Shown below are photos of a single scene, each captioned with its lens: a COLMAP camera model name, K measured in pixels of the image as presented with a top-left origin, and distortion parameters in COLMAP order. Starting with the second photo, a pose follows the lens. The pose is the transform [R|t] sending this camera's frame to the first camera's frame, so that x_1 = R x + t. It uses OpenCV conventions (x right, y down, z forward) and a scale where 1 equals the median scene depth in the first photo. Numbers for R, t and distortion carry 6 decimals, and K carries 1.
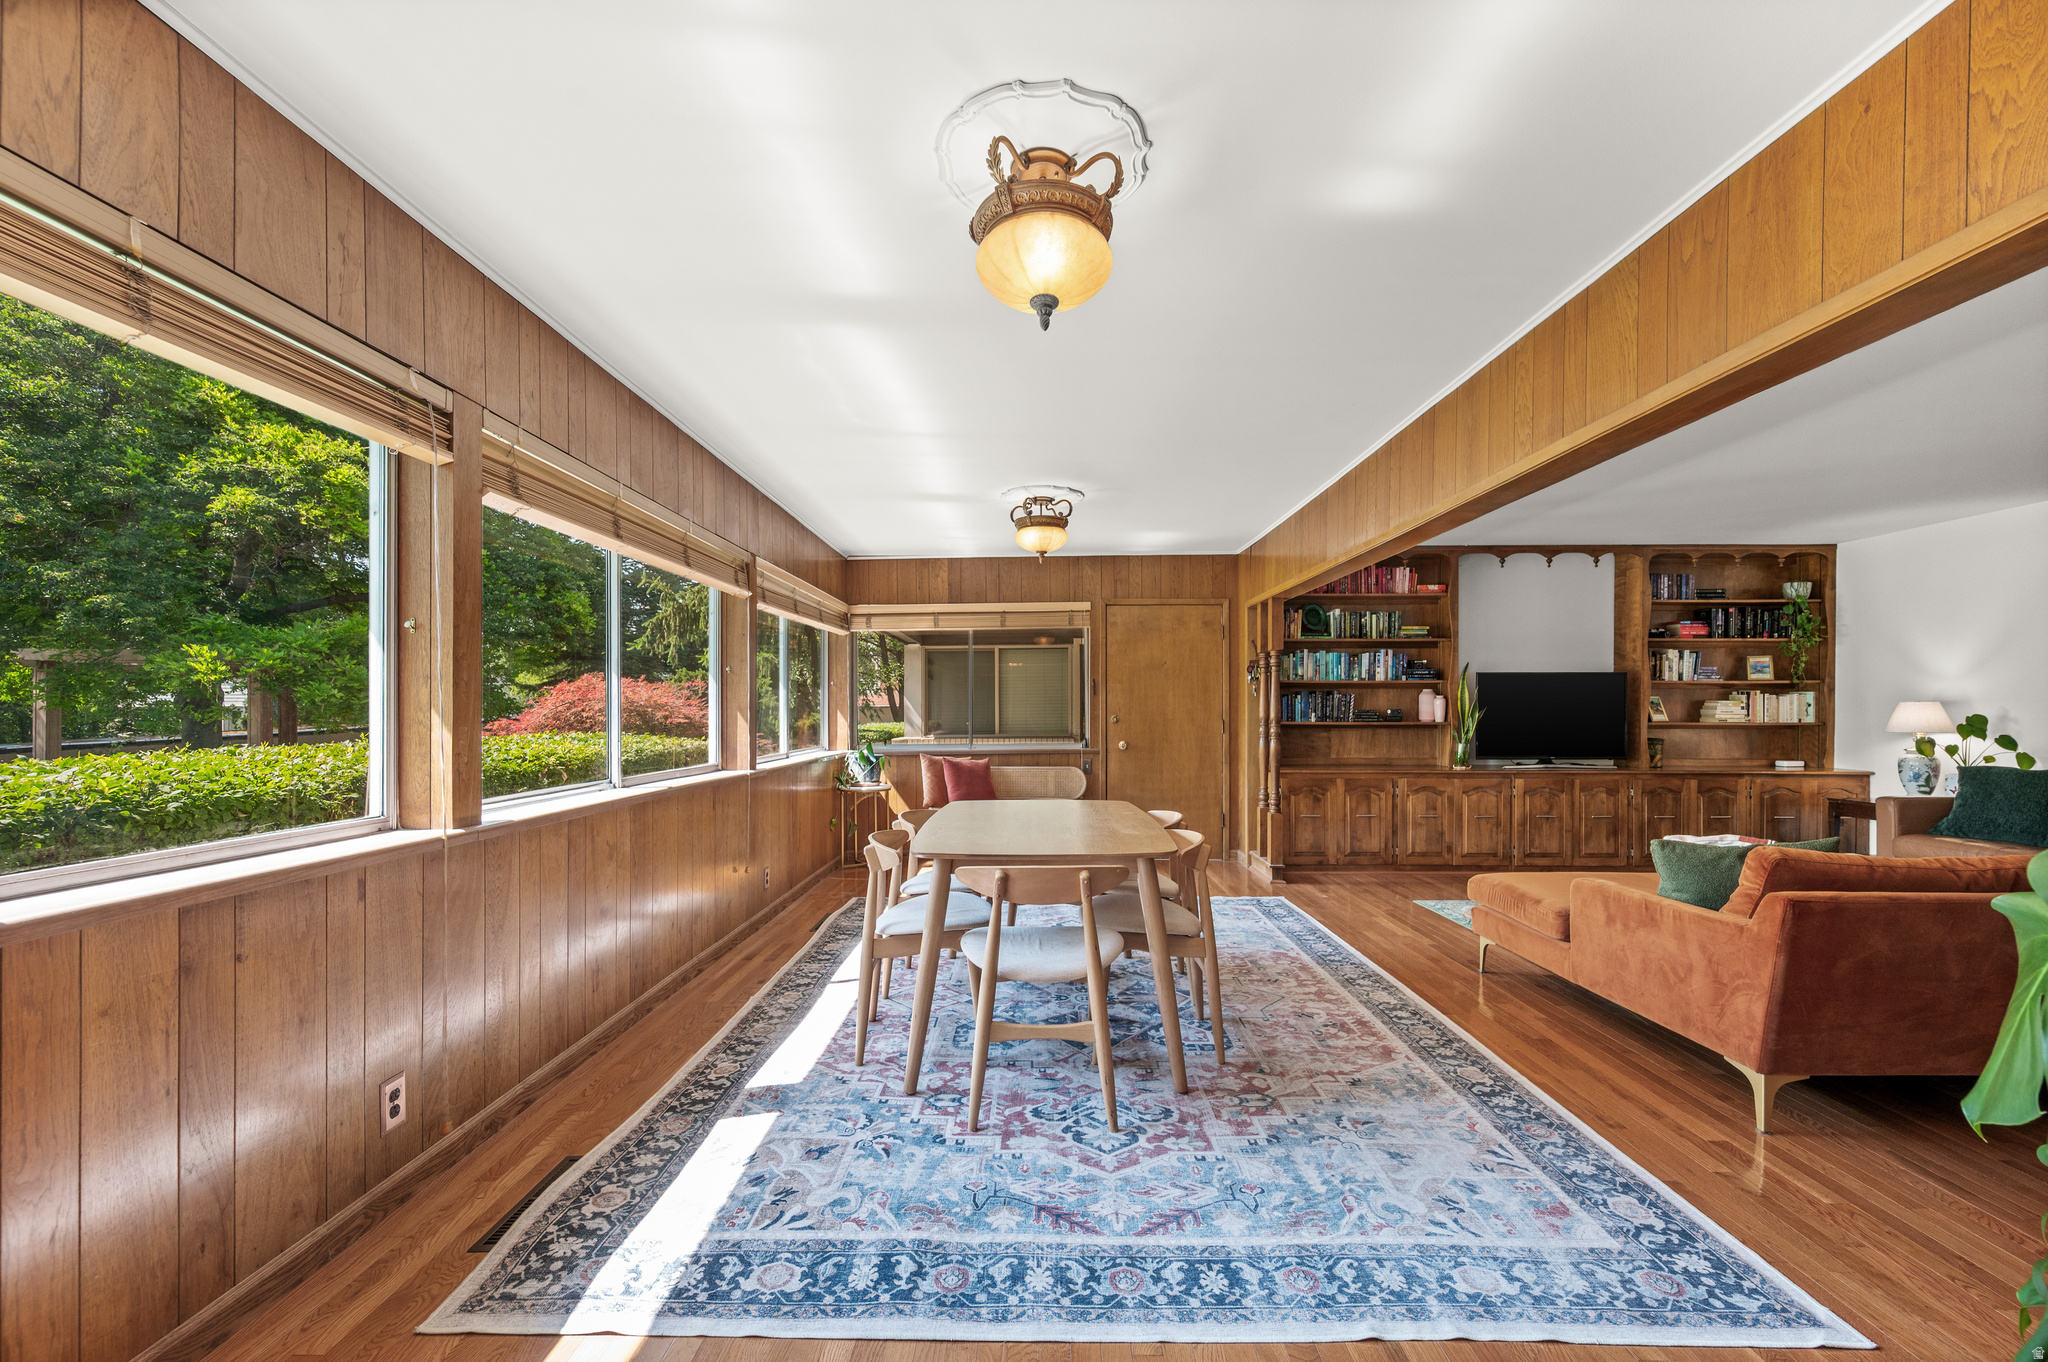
lens RADIAL K [[818.7, 0, 1014.7], [0, 818.7, 710.8], [0, 0, 1]] dist [-0.001962, 0.000495]
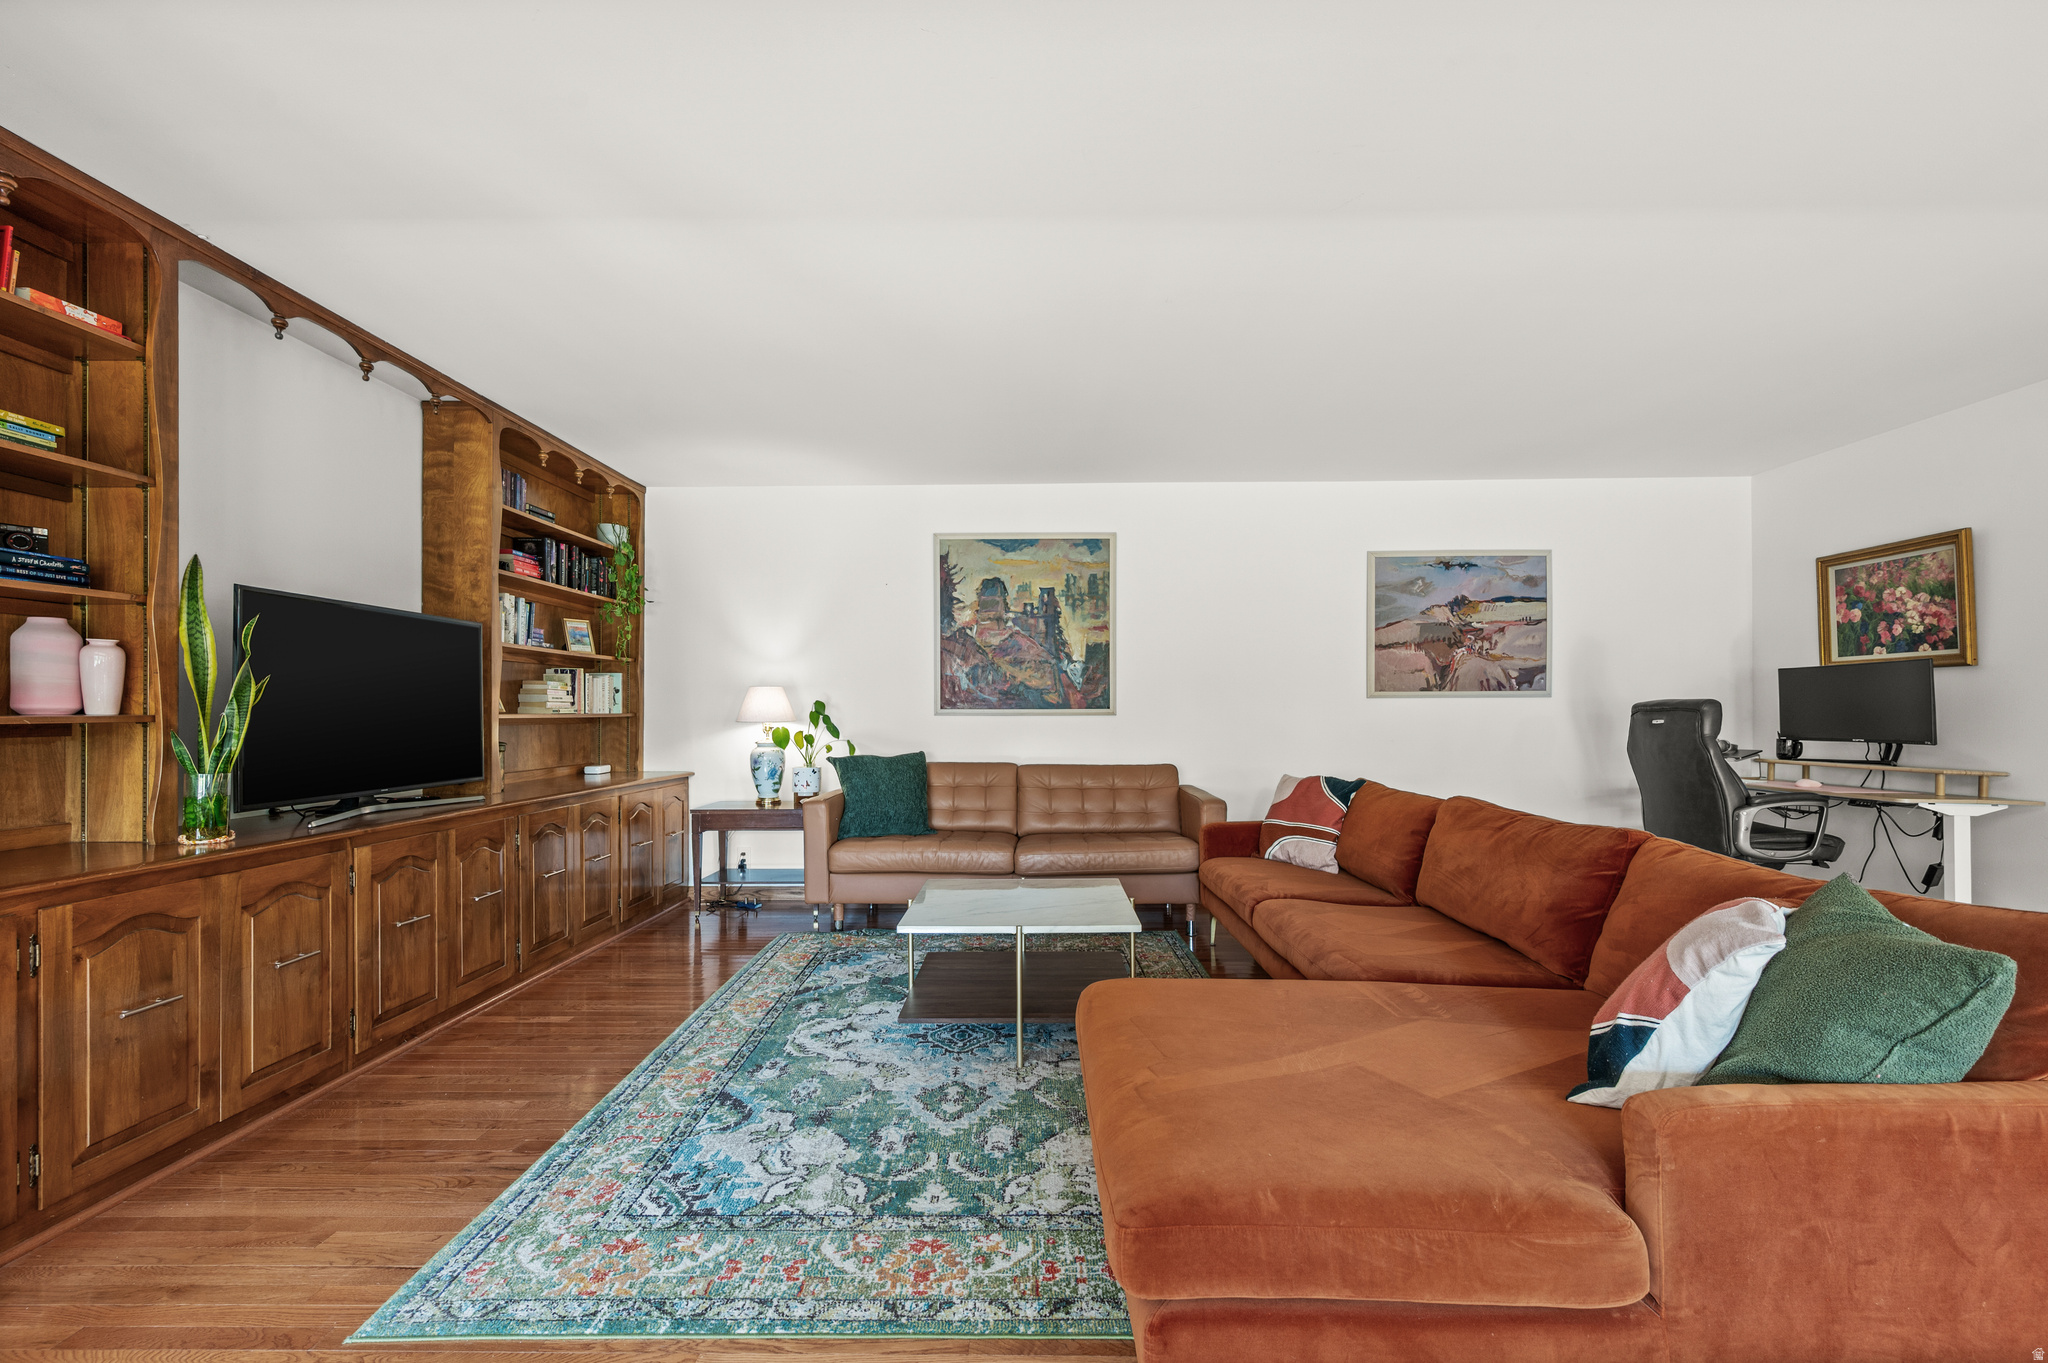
lens RADIAL K [[887.6, 0, 1039.5], [0, 887.6, 711.7], [0, 0, 1]] dist [0.002026, 0.000265]
pose [[-0.016604, -0.000228, 0.999862, 0.142176], [0.005546, 0.999985, 0.000320, 0.014120], [-0.999847, 0.005550, -0.016603, 0.619419]]
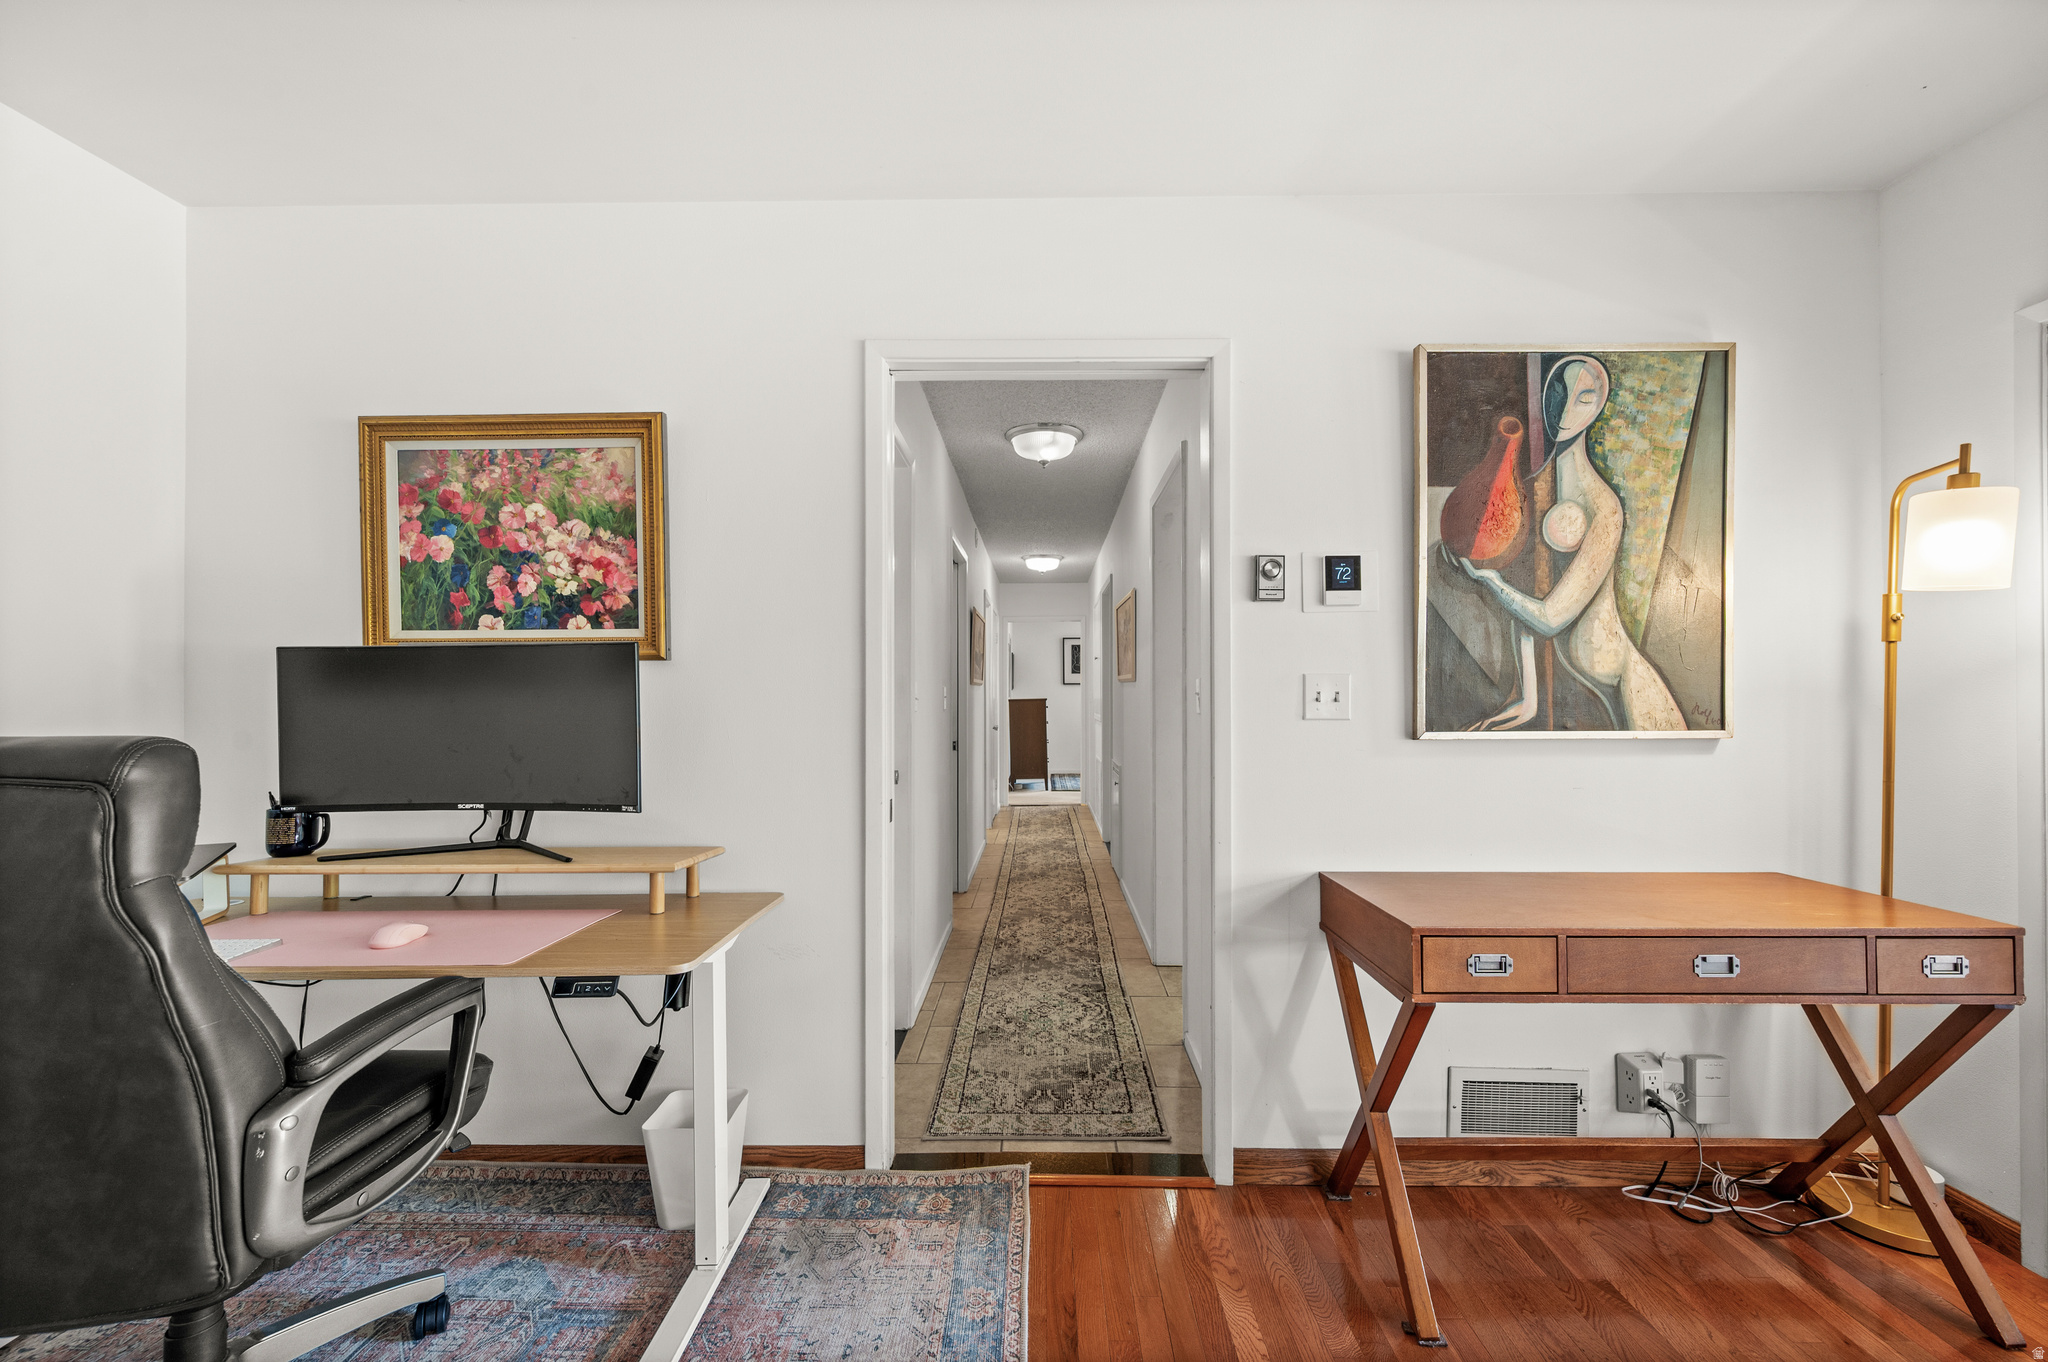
lens RADIAL K [[818.7, 0, 1018.3], [0, 818.7, 687.7], [0, 0, 1]] dist [-0.001962, 0.000495]
pose [[-0.999979, 0.002675, -0.005982, 0.611569], [0.002731, 0.999953, -0.009287, -0.000133], [0.005957, -0.009303, -0.999939, 0.282701]]
